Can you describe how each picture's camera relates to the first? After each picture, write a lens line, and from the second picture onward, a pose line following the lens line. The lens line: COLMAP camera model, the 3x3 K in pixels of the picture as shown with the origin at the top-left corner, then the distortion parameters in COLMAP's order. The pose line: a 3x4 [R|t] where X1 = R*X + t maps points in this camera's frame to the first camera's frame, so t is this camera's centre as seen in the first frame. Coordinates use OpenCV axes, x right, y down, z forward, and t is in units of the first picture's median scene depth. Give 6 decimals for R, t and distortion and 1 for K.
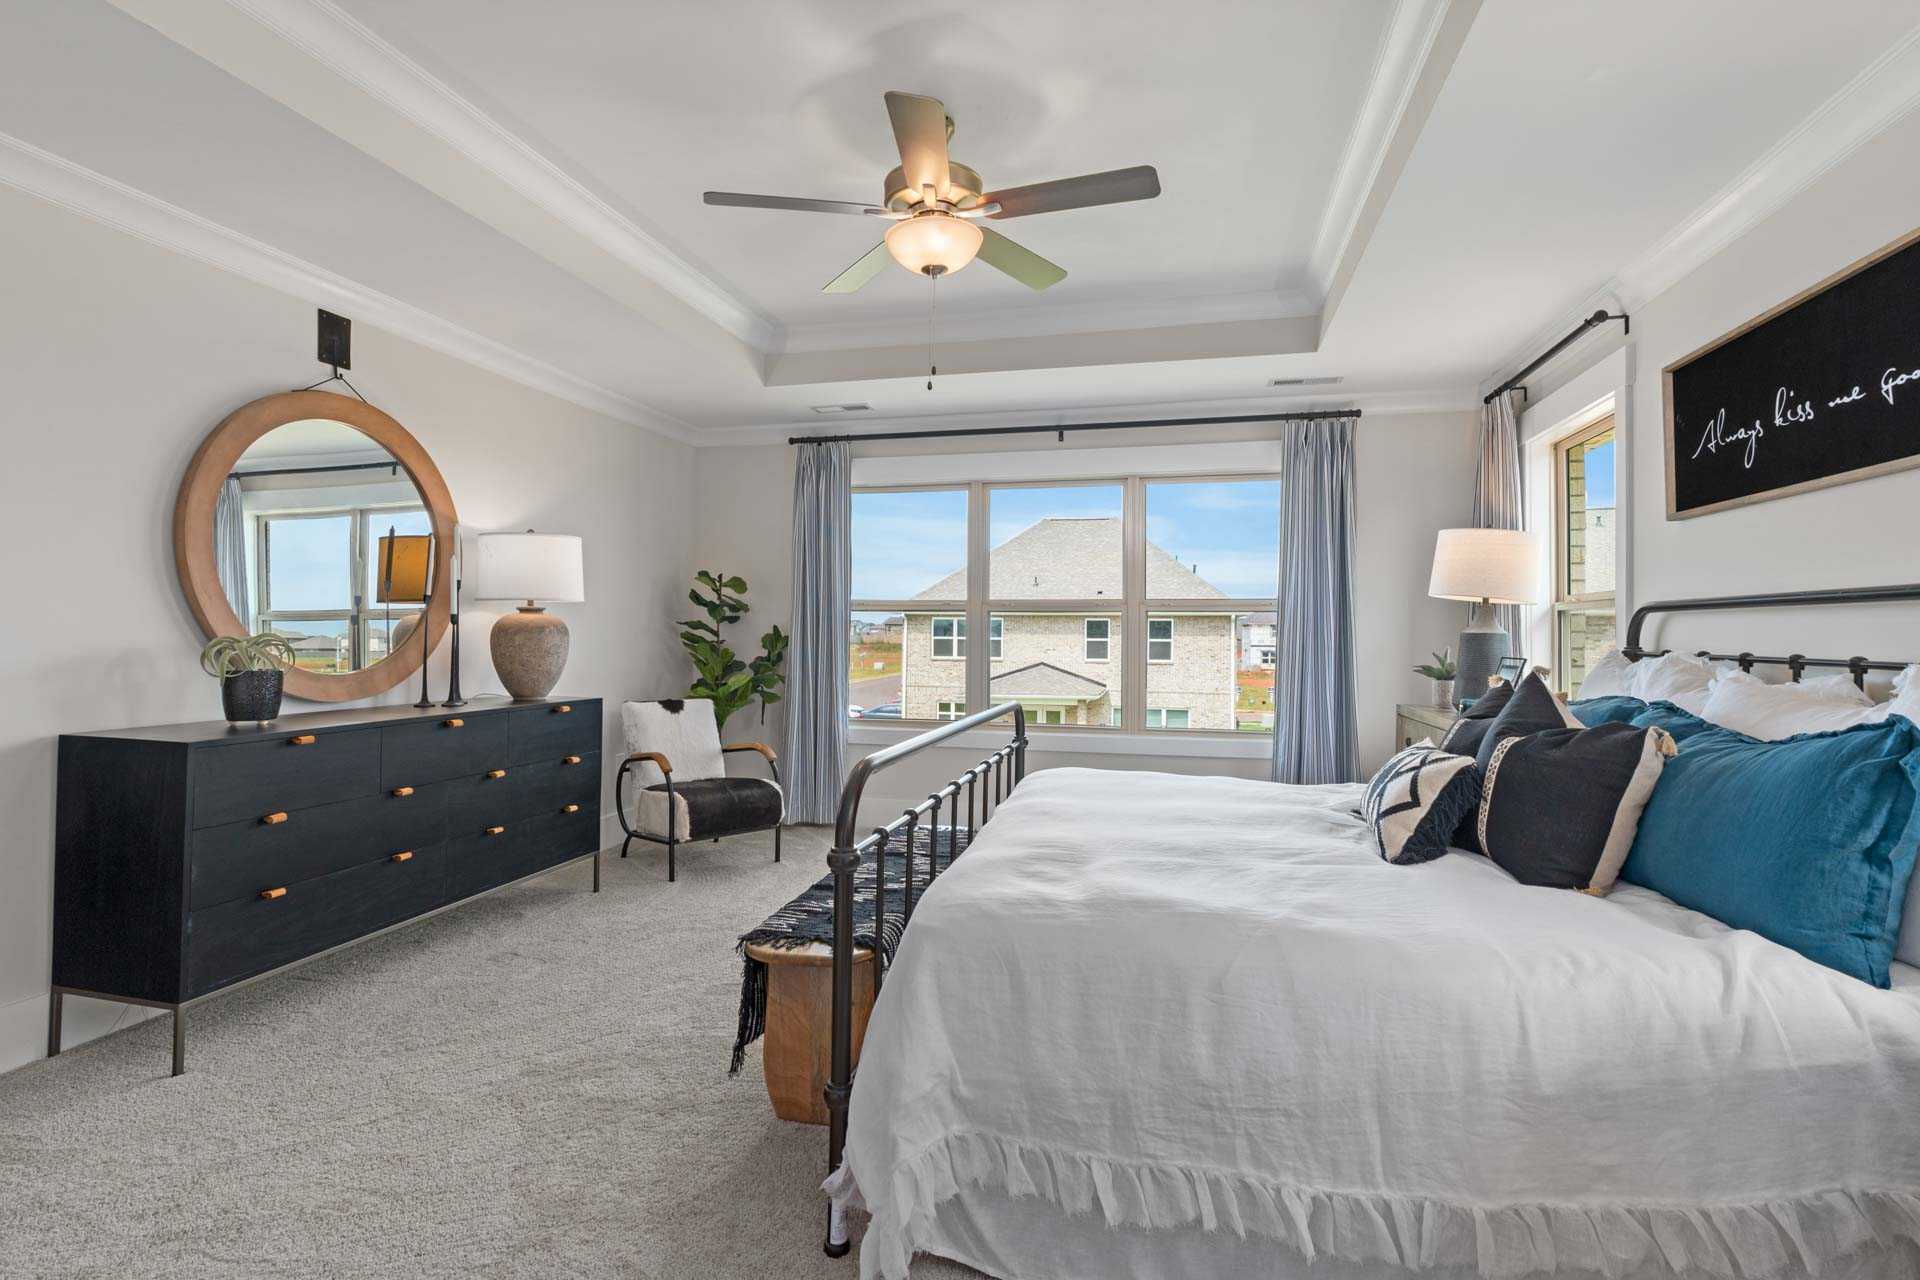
lens RADIAL K [[926.3, 0, 955.4], [0, 926.3, 631.3], [0, 0, 1]] dist [-0.002406, 0.001388]
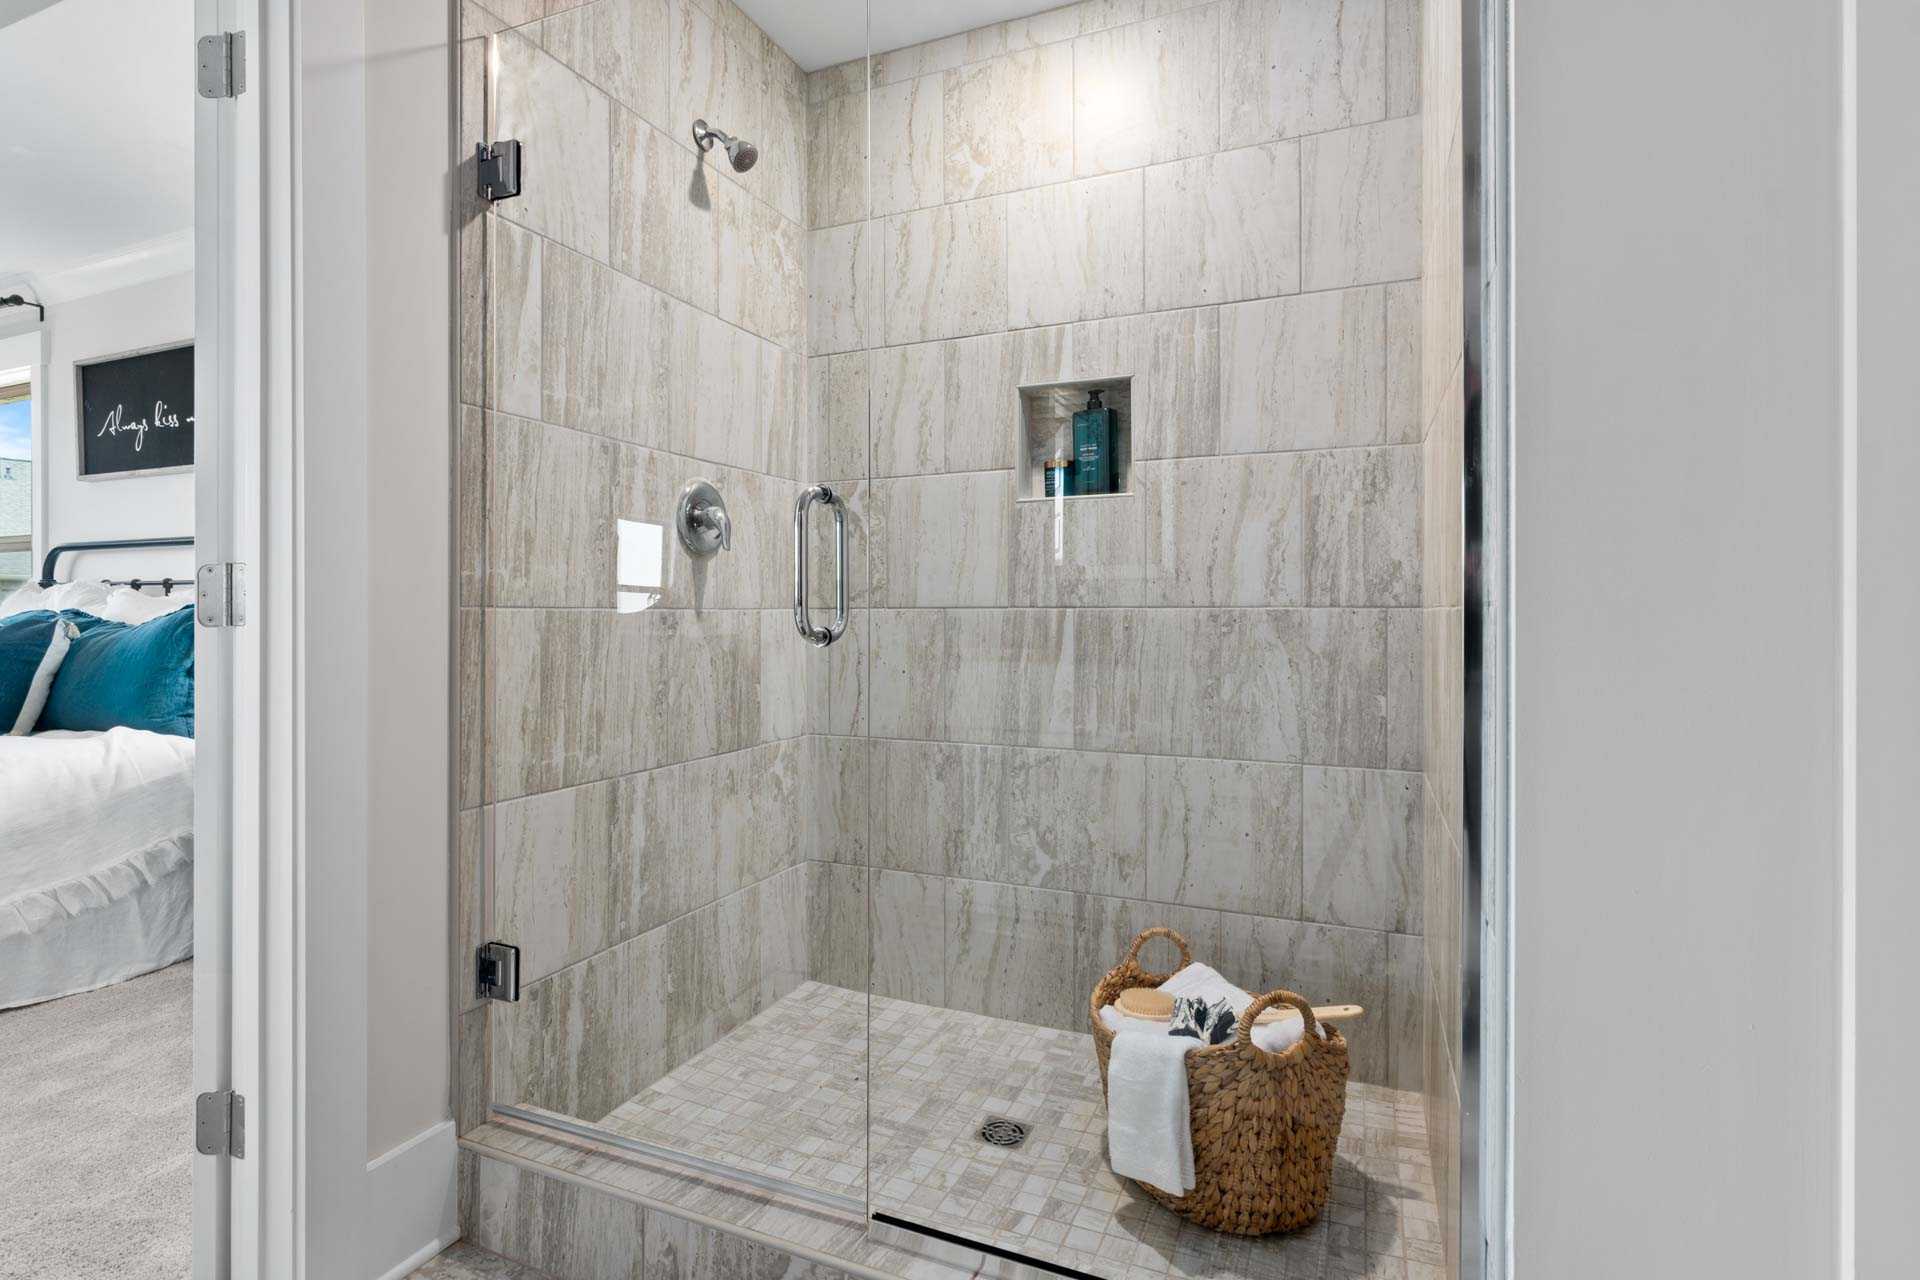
lens RADIAL K [[926.3, 0, 958.7], [0, 926.3, 621.2], [0, 0, 1]] dist [-0.002406, 0.001388]
pose [[0.164315, -0.010164, 0.986356, -0.426962], [-0.008228, 0.999898, 0.011674, 0.073323], [-0.986374, -0.010034, 0.164214, -0.598062]]
